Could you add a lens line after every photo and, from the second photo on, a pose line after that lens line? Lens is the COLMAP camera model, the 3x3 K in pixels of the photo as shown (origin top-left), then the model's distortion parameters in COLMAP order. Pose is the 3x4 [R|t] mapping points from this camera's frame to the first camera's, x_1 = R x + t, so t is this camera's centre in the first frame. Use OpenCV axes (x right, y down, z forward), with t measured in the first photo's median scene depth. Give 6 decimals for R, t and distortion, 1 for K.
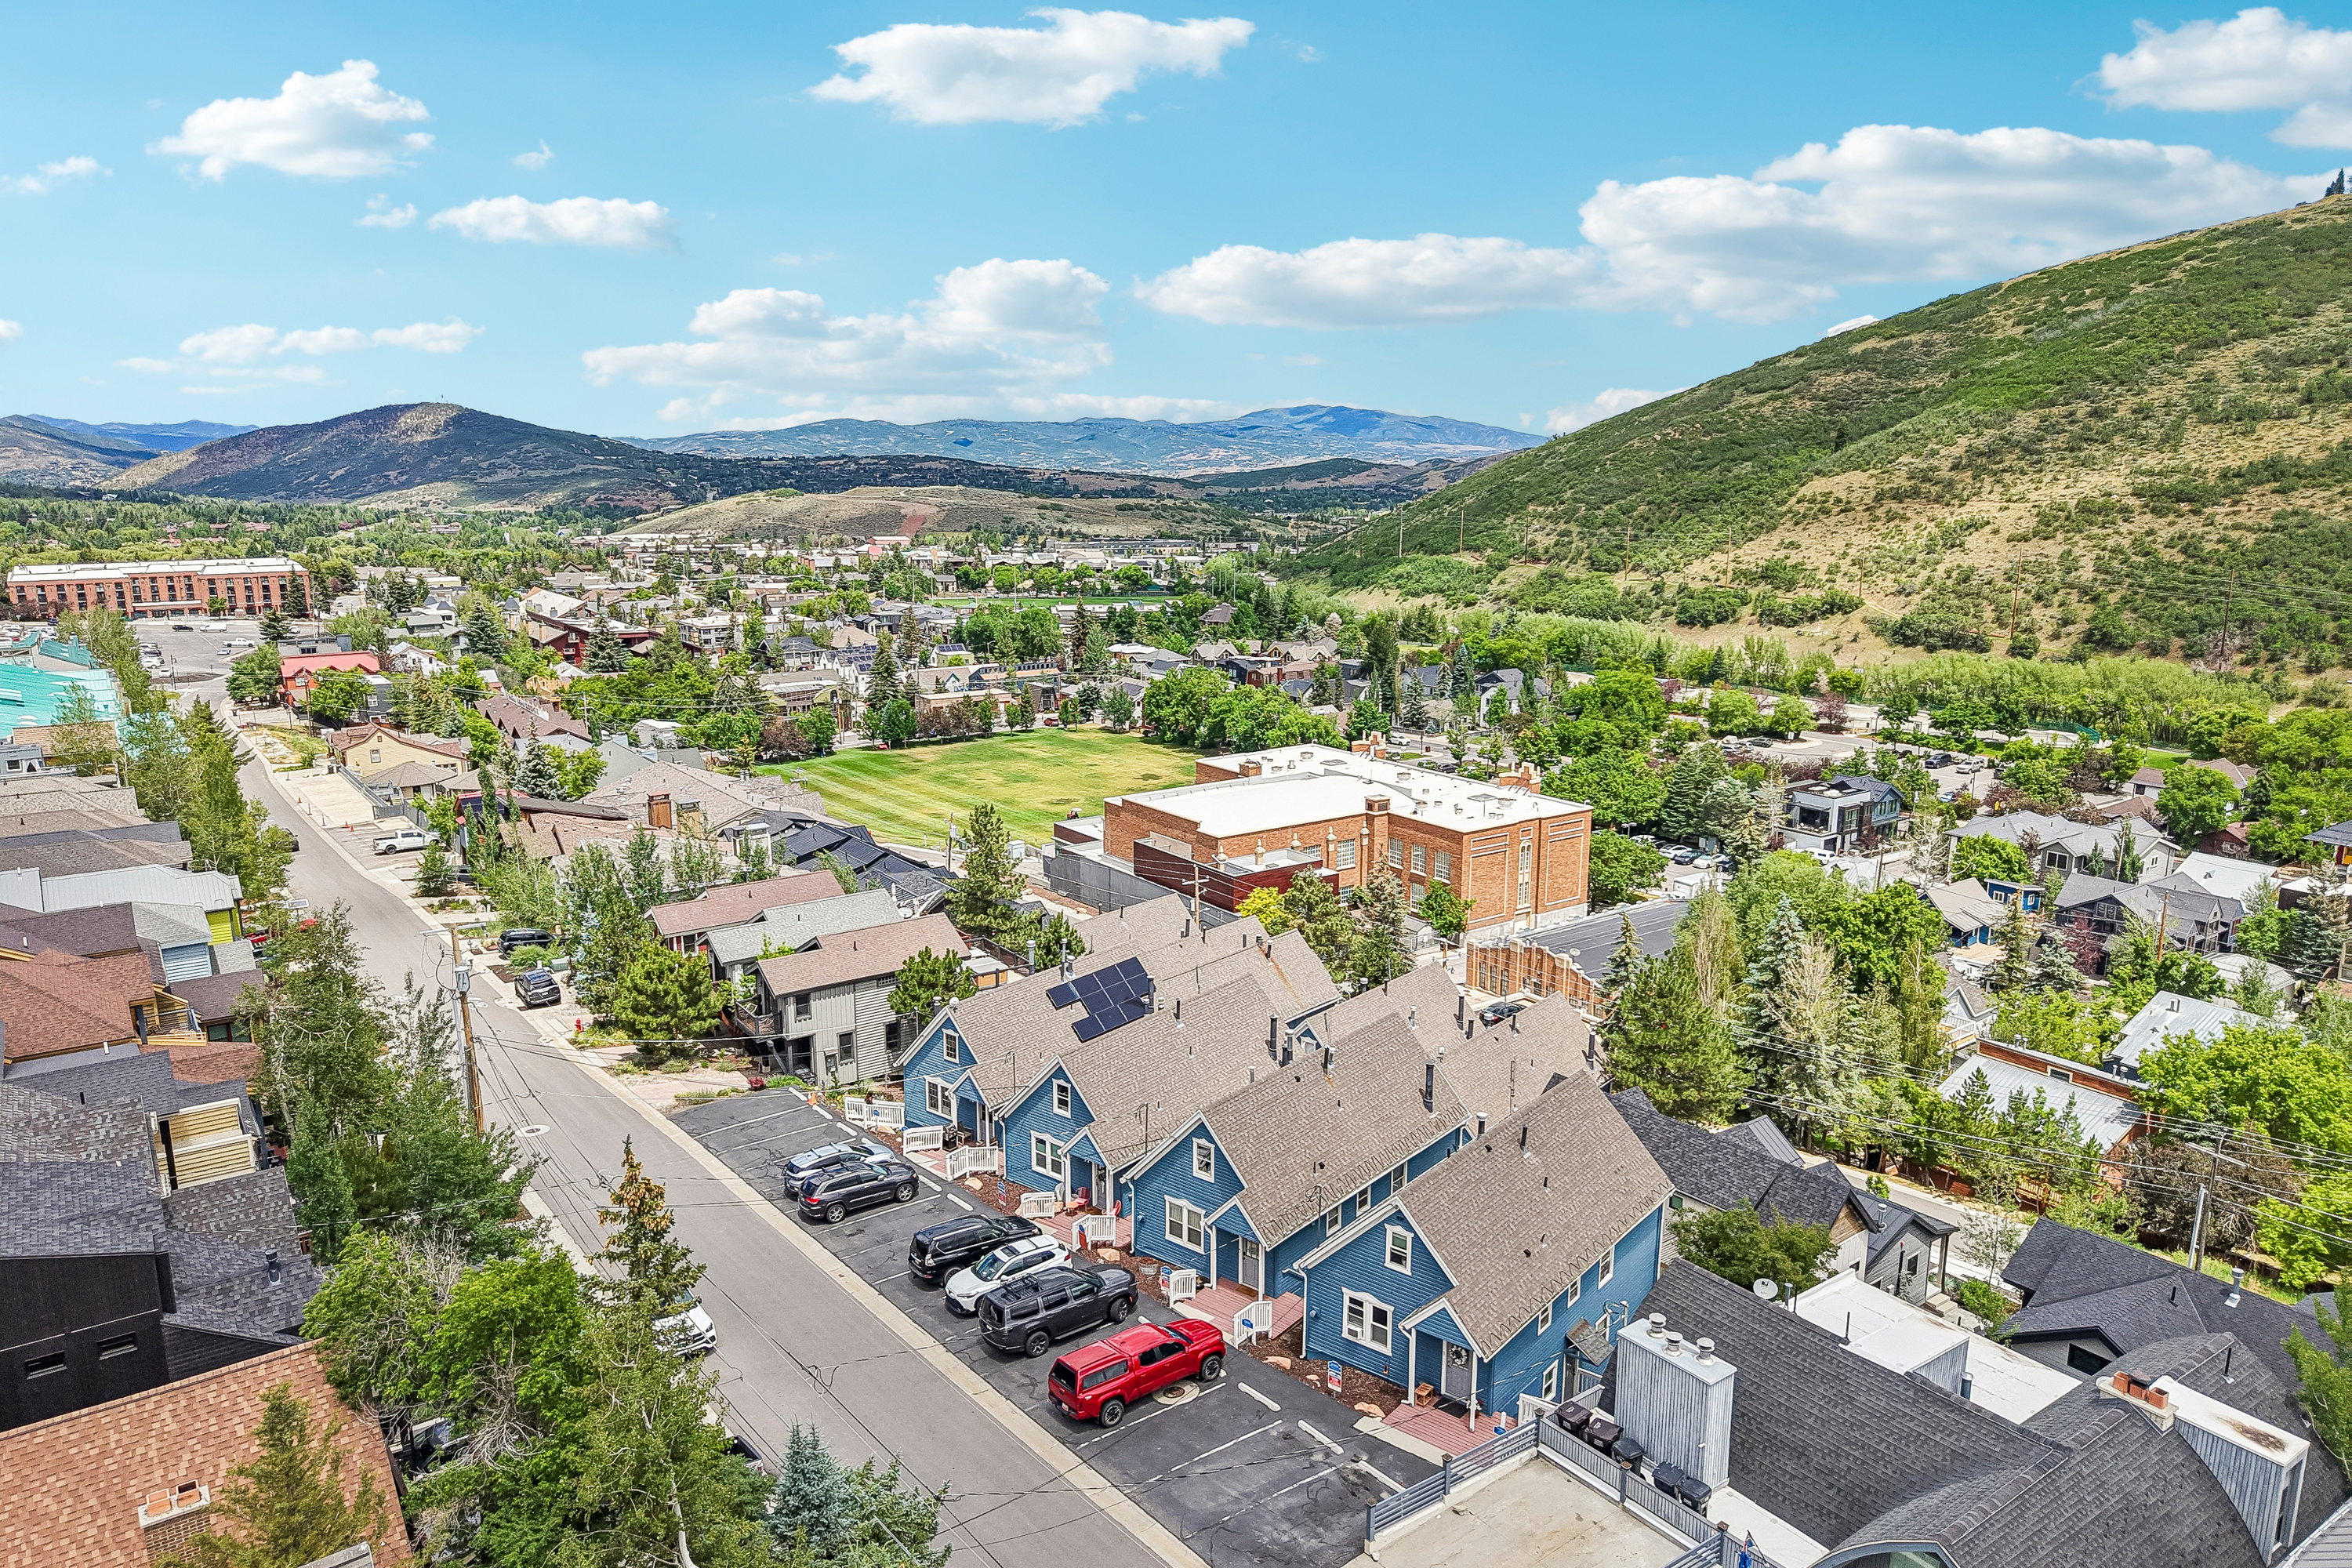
lens RADIAL K [[1563.0, 0, 1179.9], [0, 1563.0, 790.5], [0, 0, 1]] dist [0.035113, -0.042045]
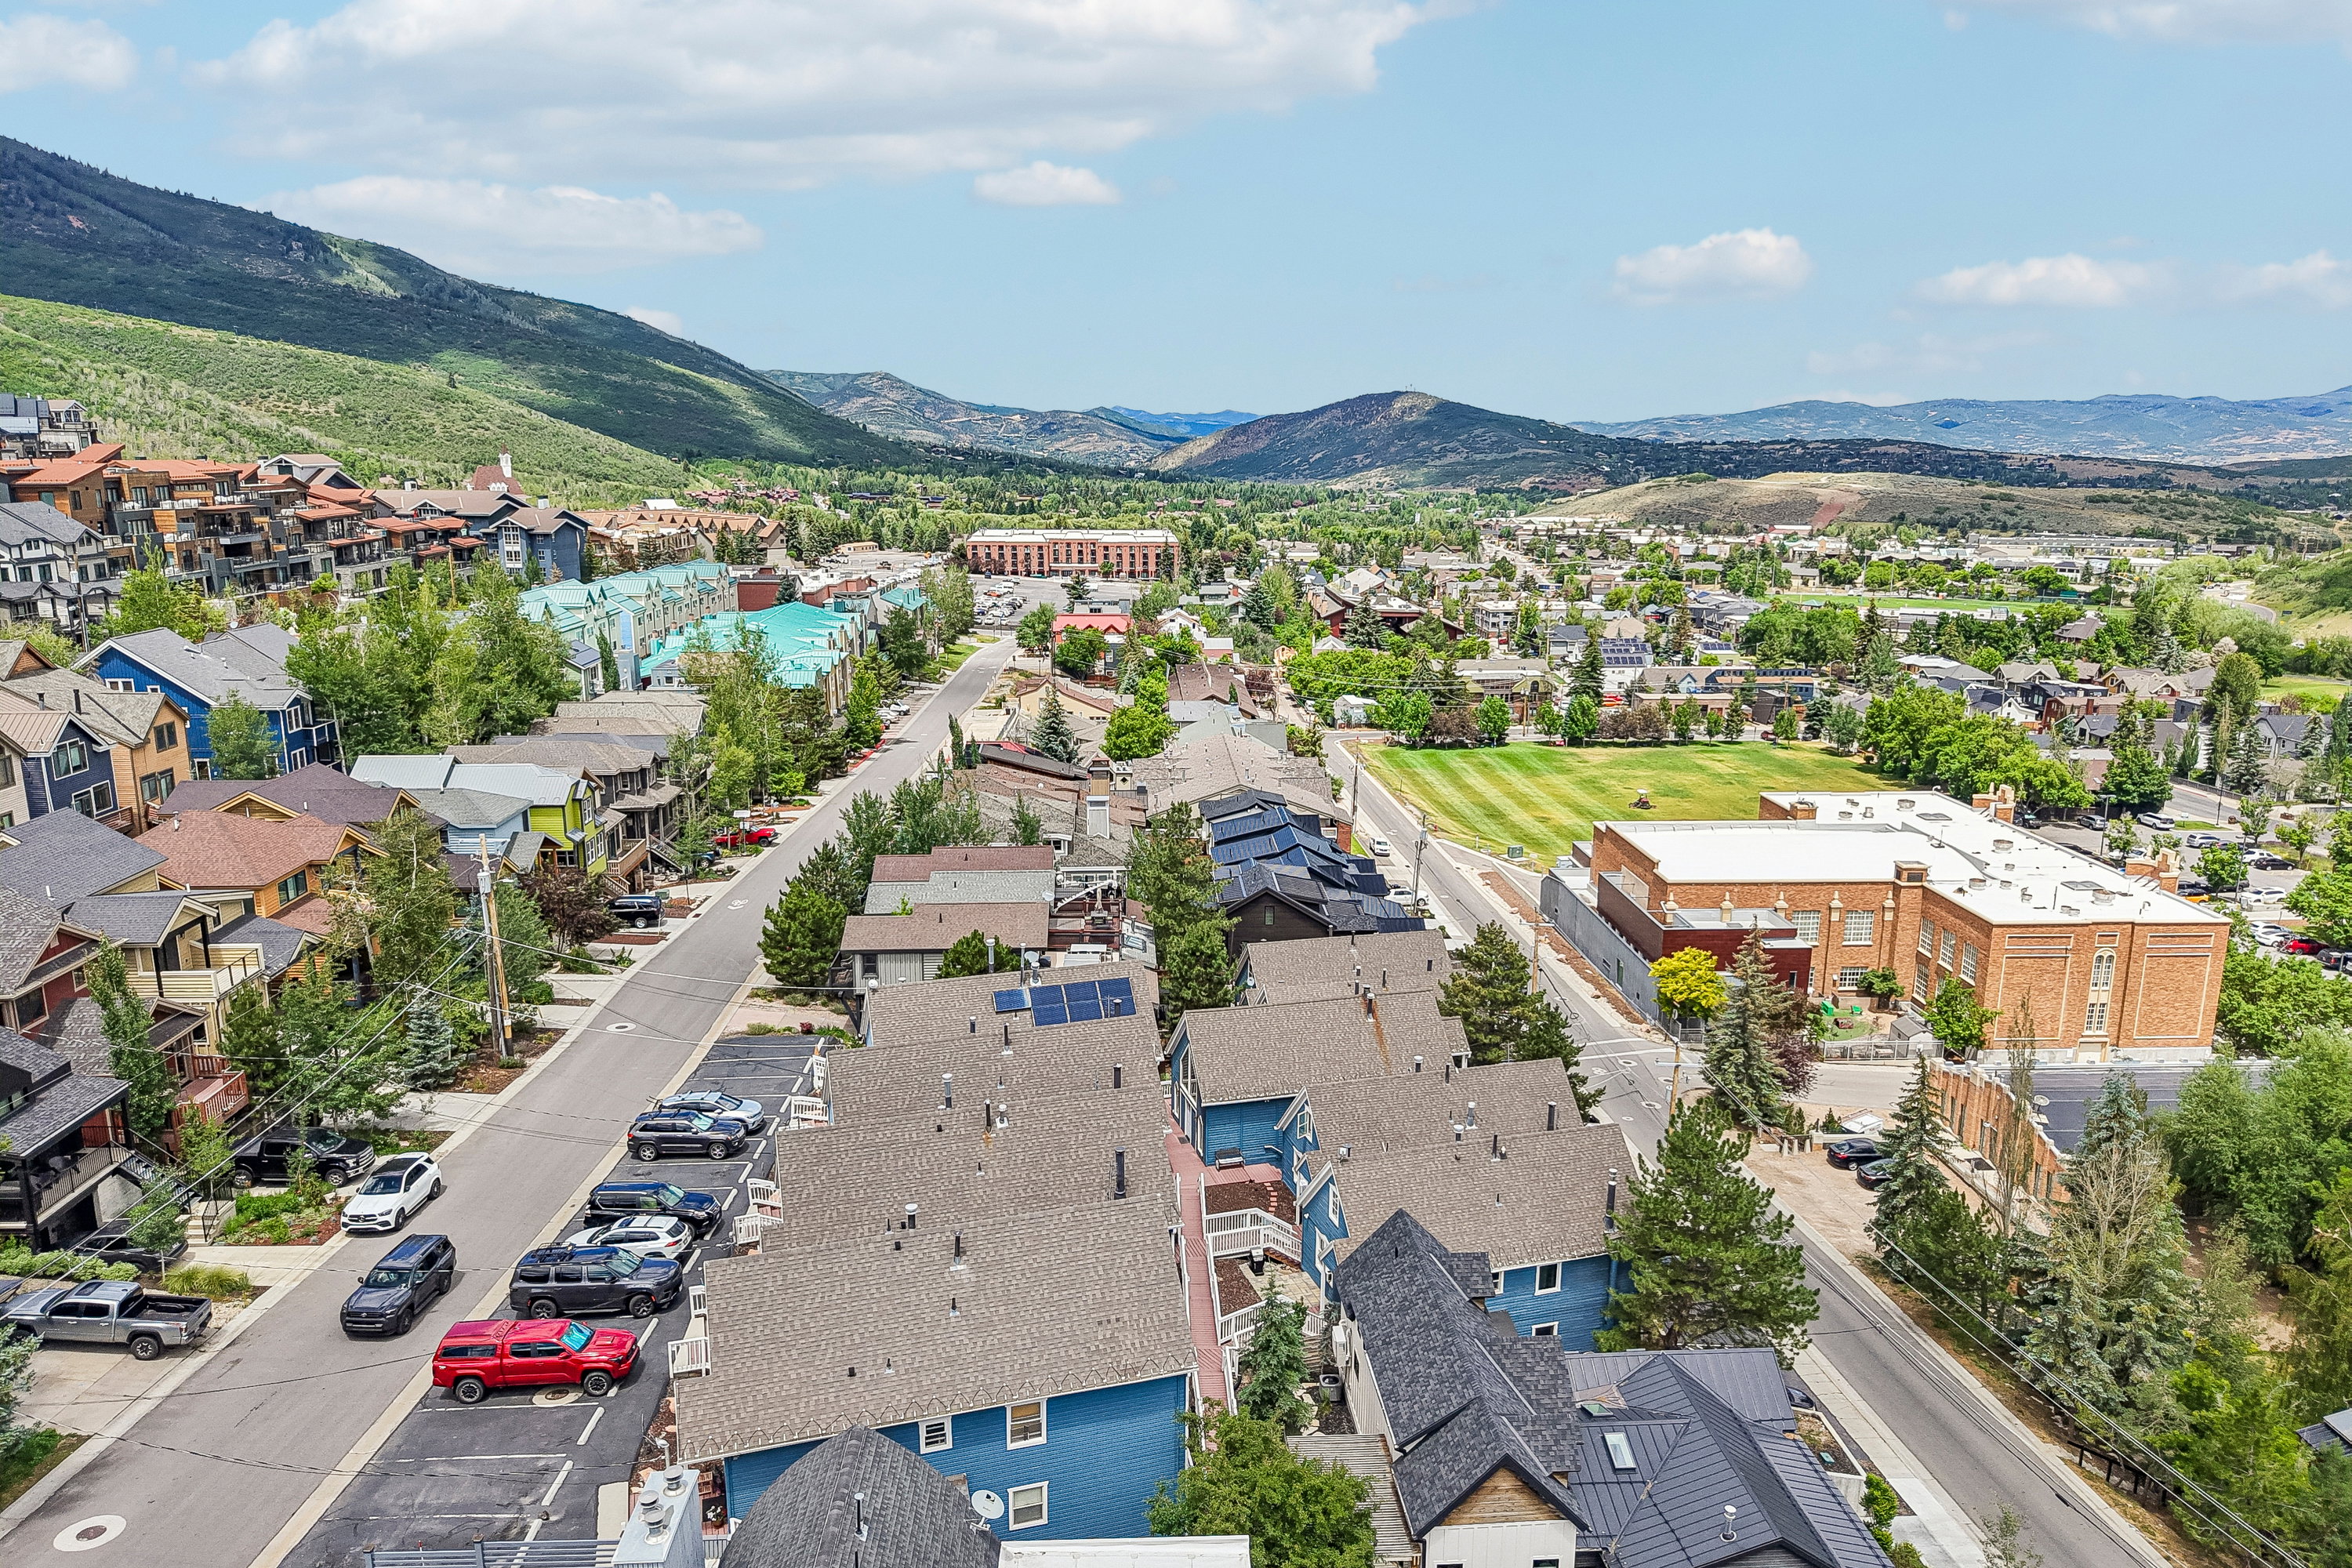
lens RADIAL K [[1563.0, 0, 1172.0], [0, 1563.0, 797.8], [0, 0, 1]] dist [0.035113, -0.042045]
pose [[0.835370, 0.123592, -0.535613, 0.086982], [-0.115980, 0.992089, 0.048034, -0.008944], [0.537313, 0.021994, 0.843096, 0.039206]]
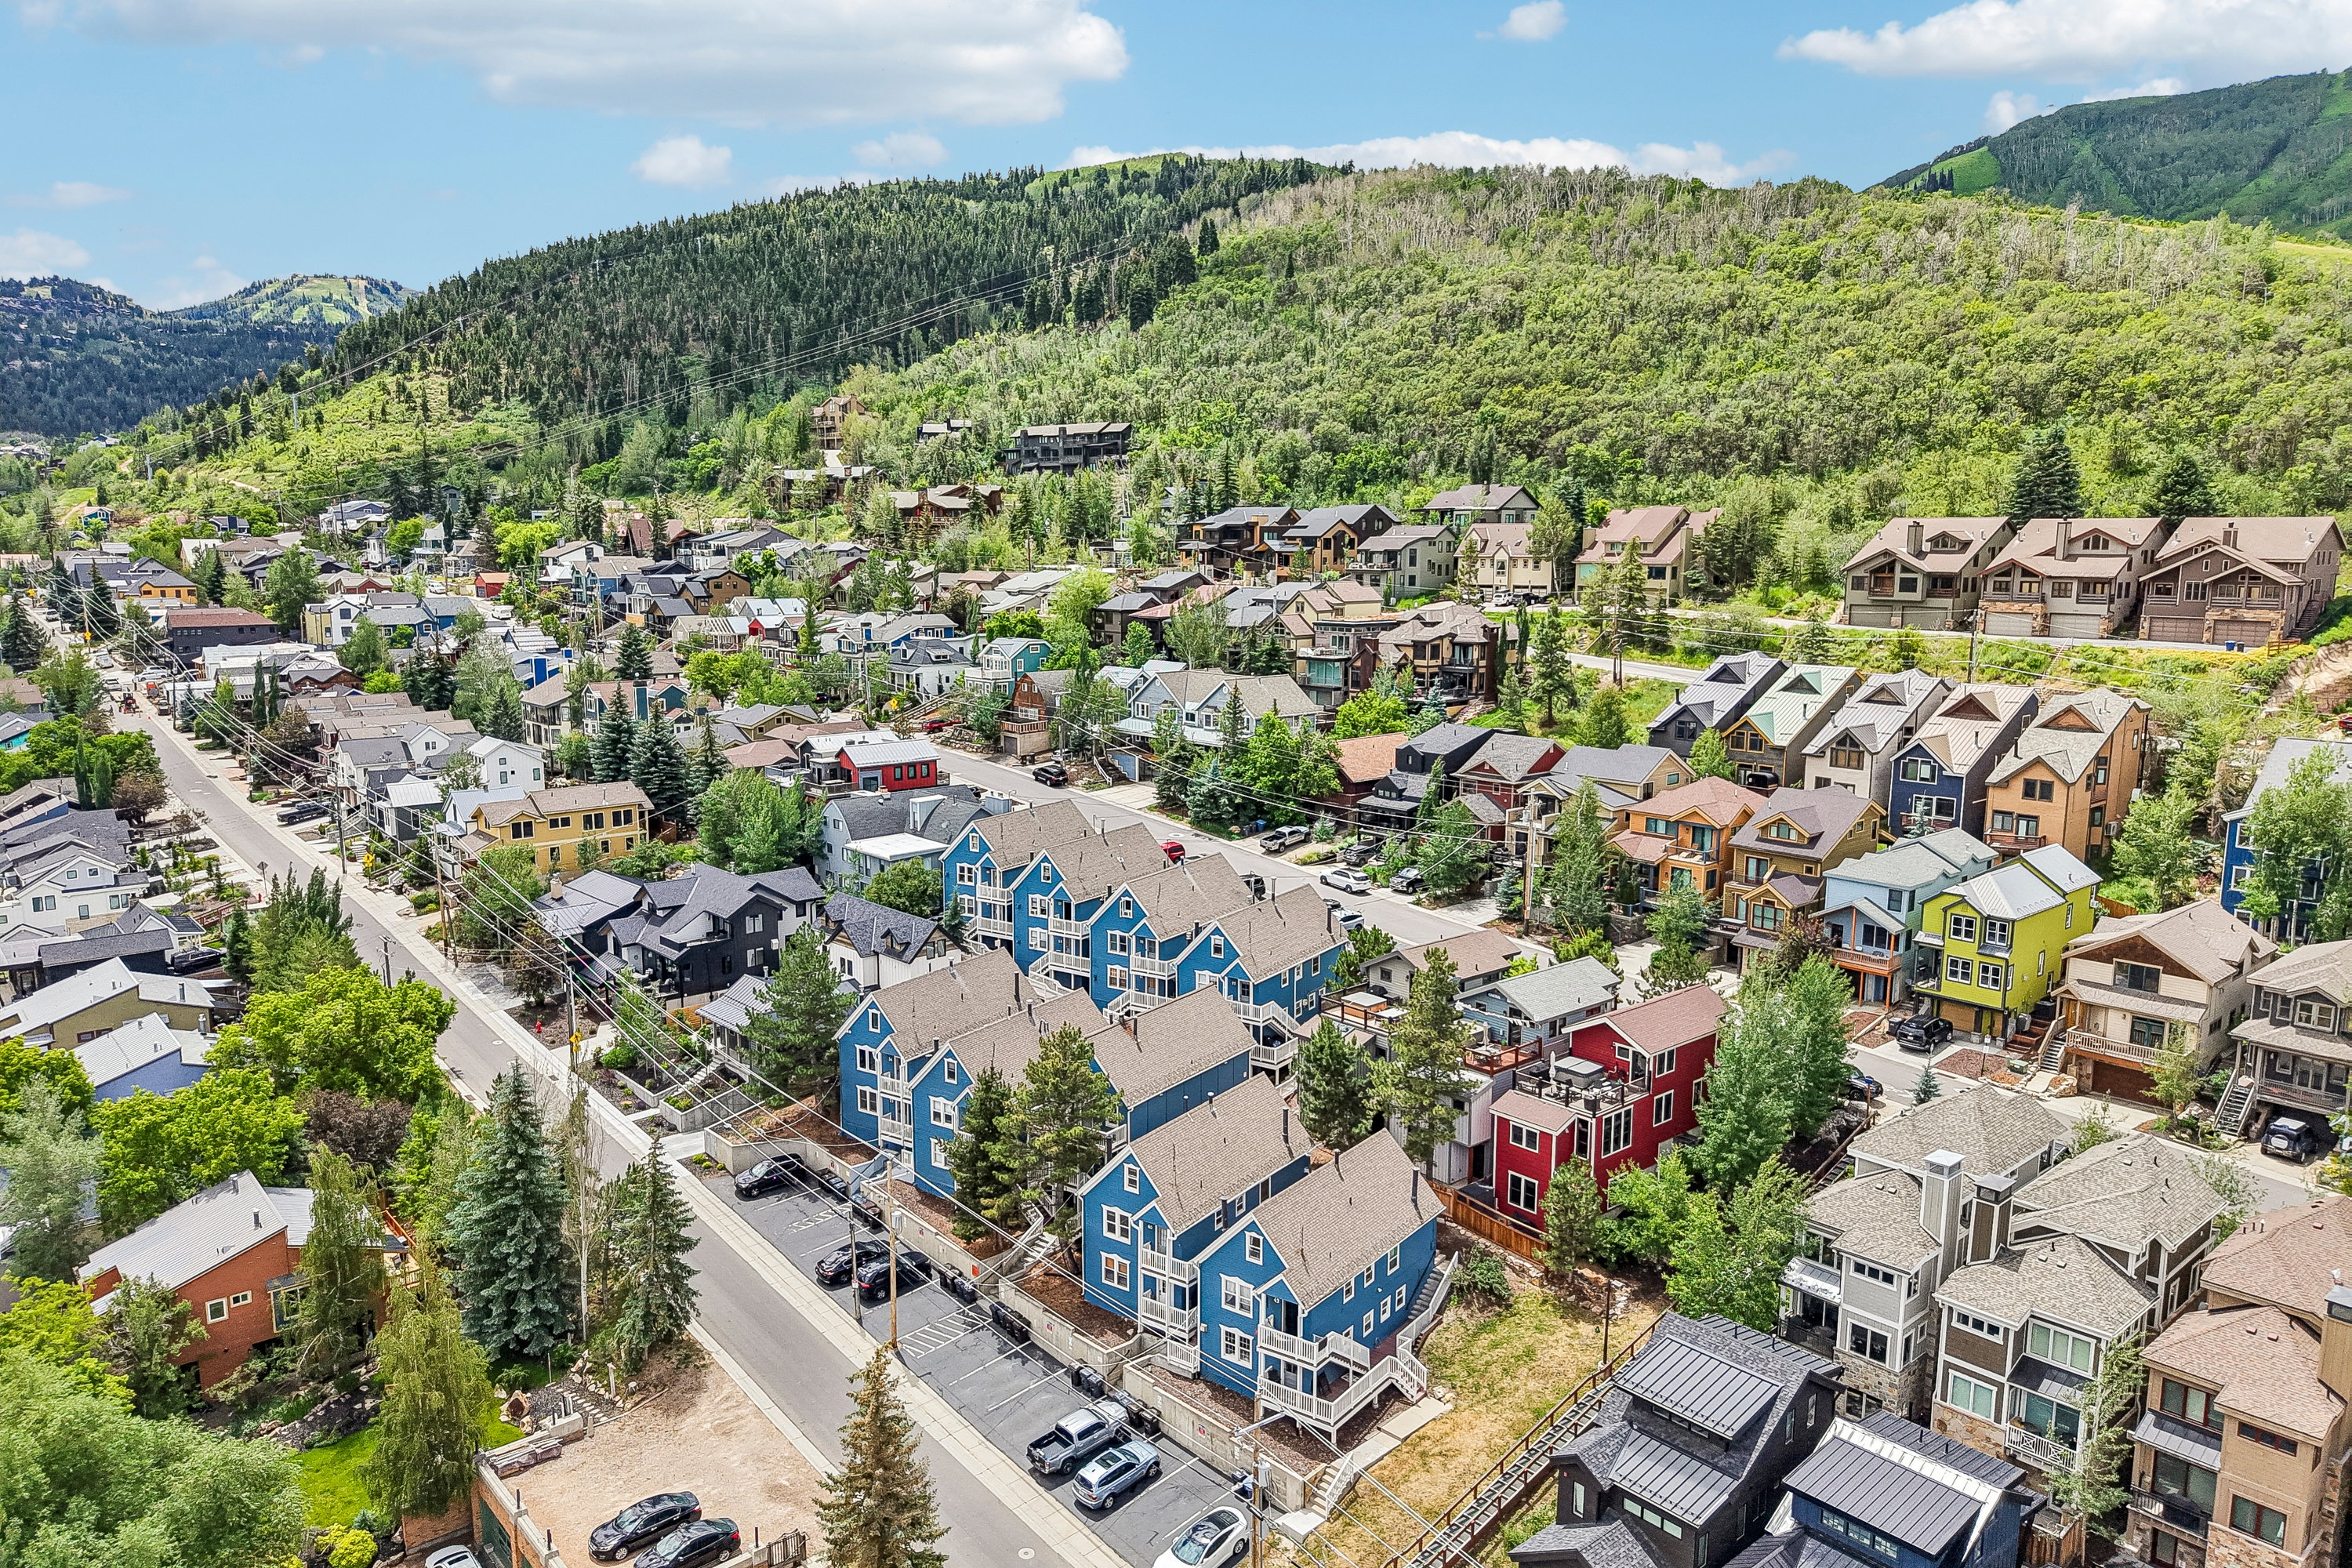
lens RADIAL K [[1563.0, 0, 1162.9], [0, 1563.0, 773.8], [0, 0, 1]] dist [0.035113, -0.042045]
pose [[-0.995973, 0.010190, -0.089078, 0.023220], [-0.021915, 0.935715, 0.352074, -0.087592], [0.086939, 0.352609, -0.931724, 0.397202]]
